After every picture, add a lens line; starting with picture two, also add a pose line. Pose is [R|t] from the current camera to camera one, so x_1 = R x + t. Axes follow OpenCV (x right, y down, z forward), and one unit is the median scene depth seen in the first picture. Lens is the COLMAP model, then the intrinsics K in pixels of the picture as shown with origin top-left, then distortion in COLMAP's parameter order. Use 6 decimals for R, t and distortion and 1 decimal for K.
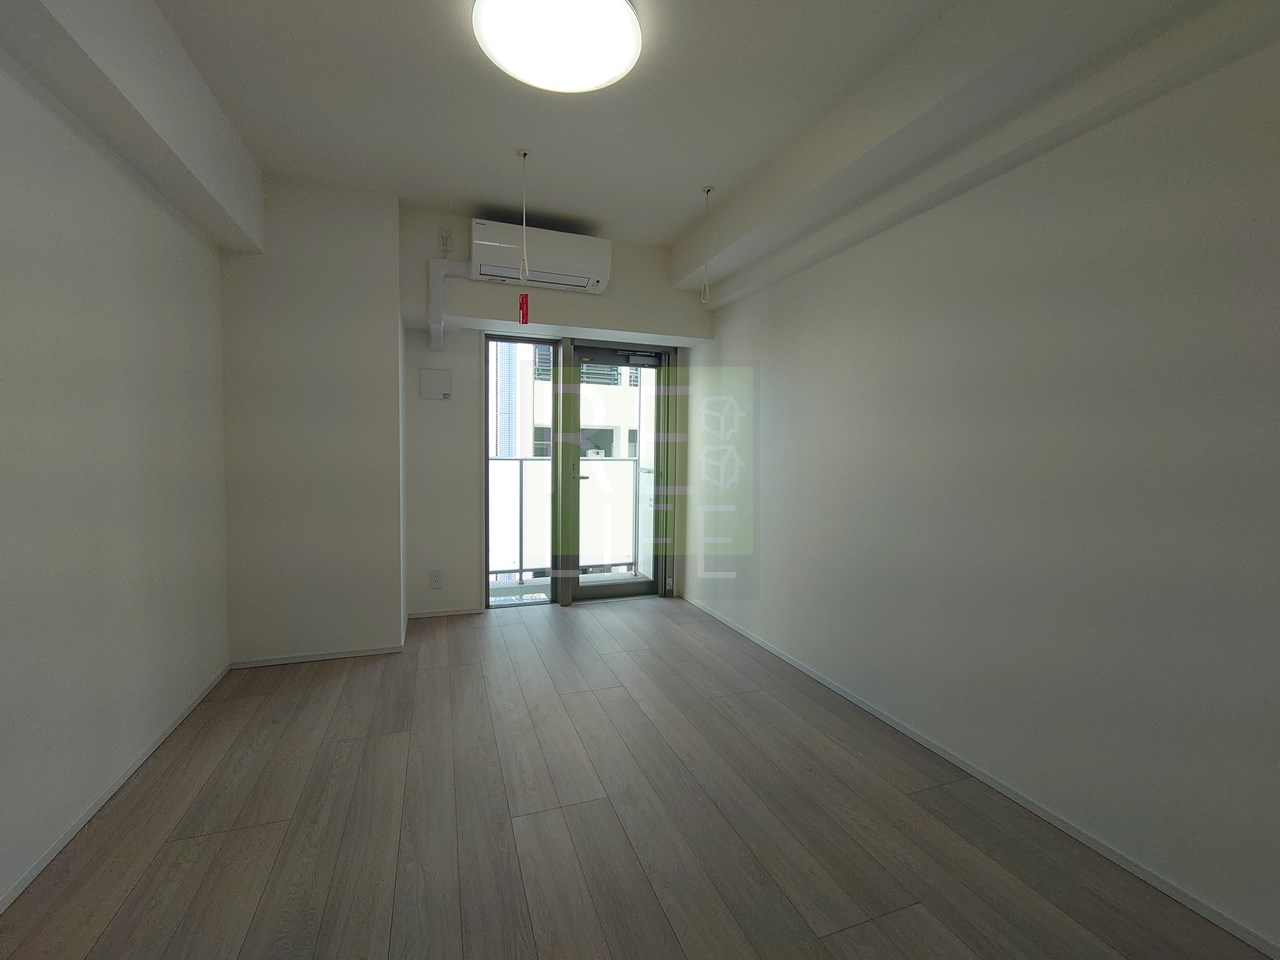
lens RADIAL K [[552.2, 0, 644.1], [0, 552.2, 479.5], [0, 0, 1]] dist [-0.001047, -0.000842]
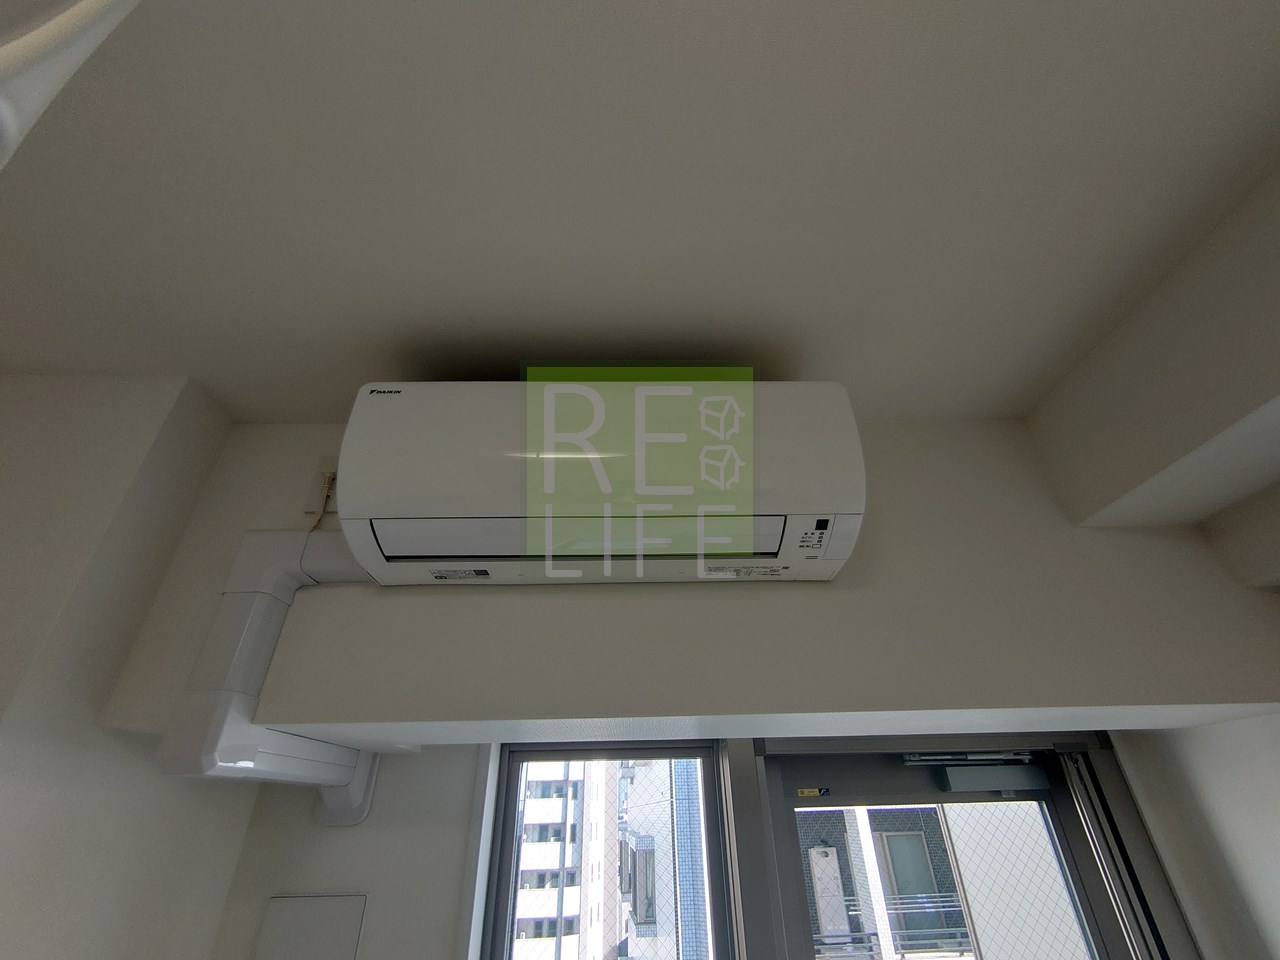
lens RADIAL K [[552.2, 0, 647.6], [0, 552.2, 478.3], [0, 0, 1]] dist [-0.001047, -0.000842]
pose [[0.943159, -0.195311, -0.268894, -0.084202], [0.013567, 0.831043, -0.556042, -0.228598], [0.332063, 0.520788, 0.786456, 0.738040]]
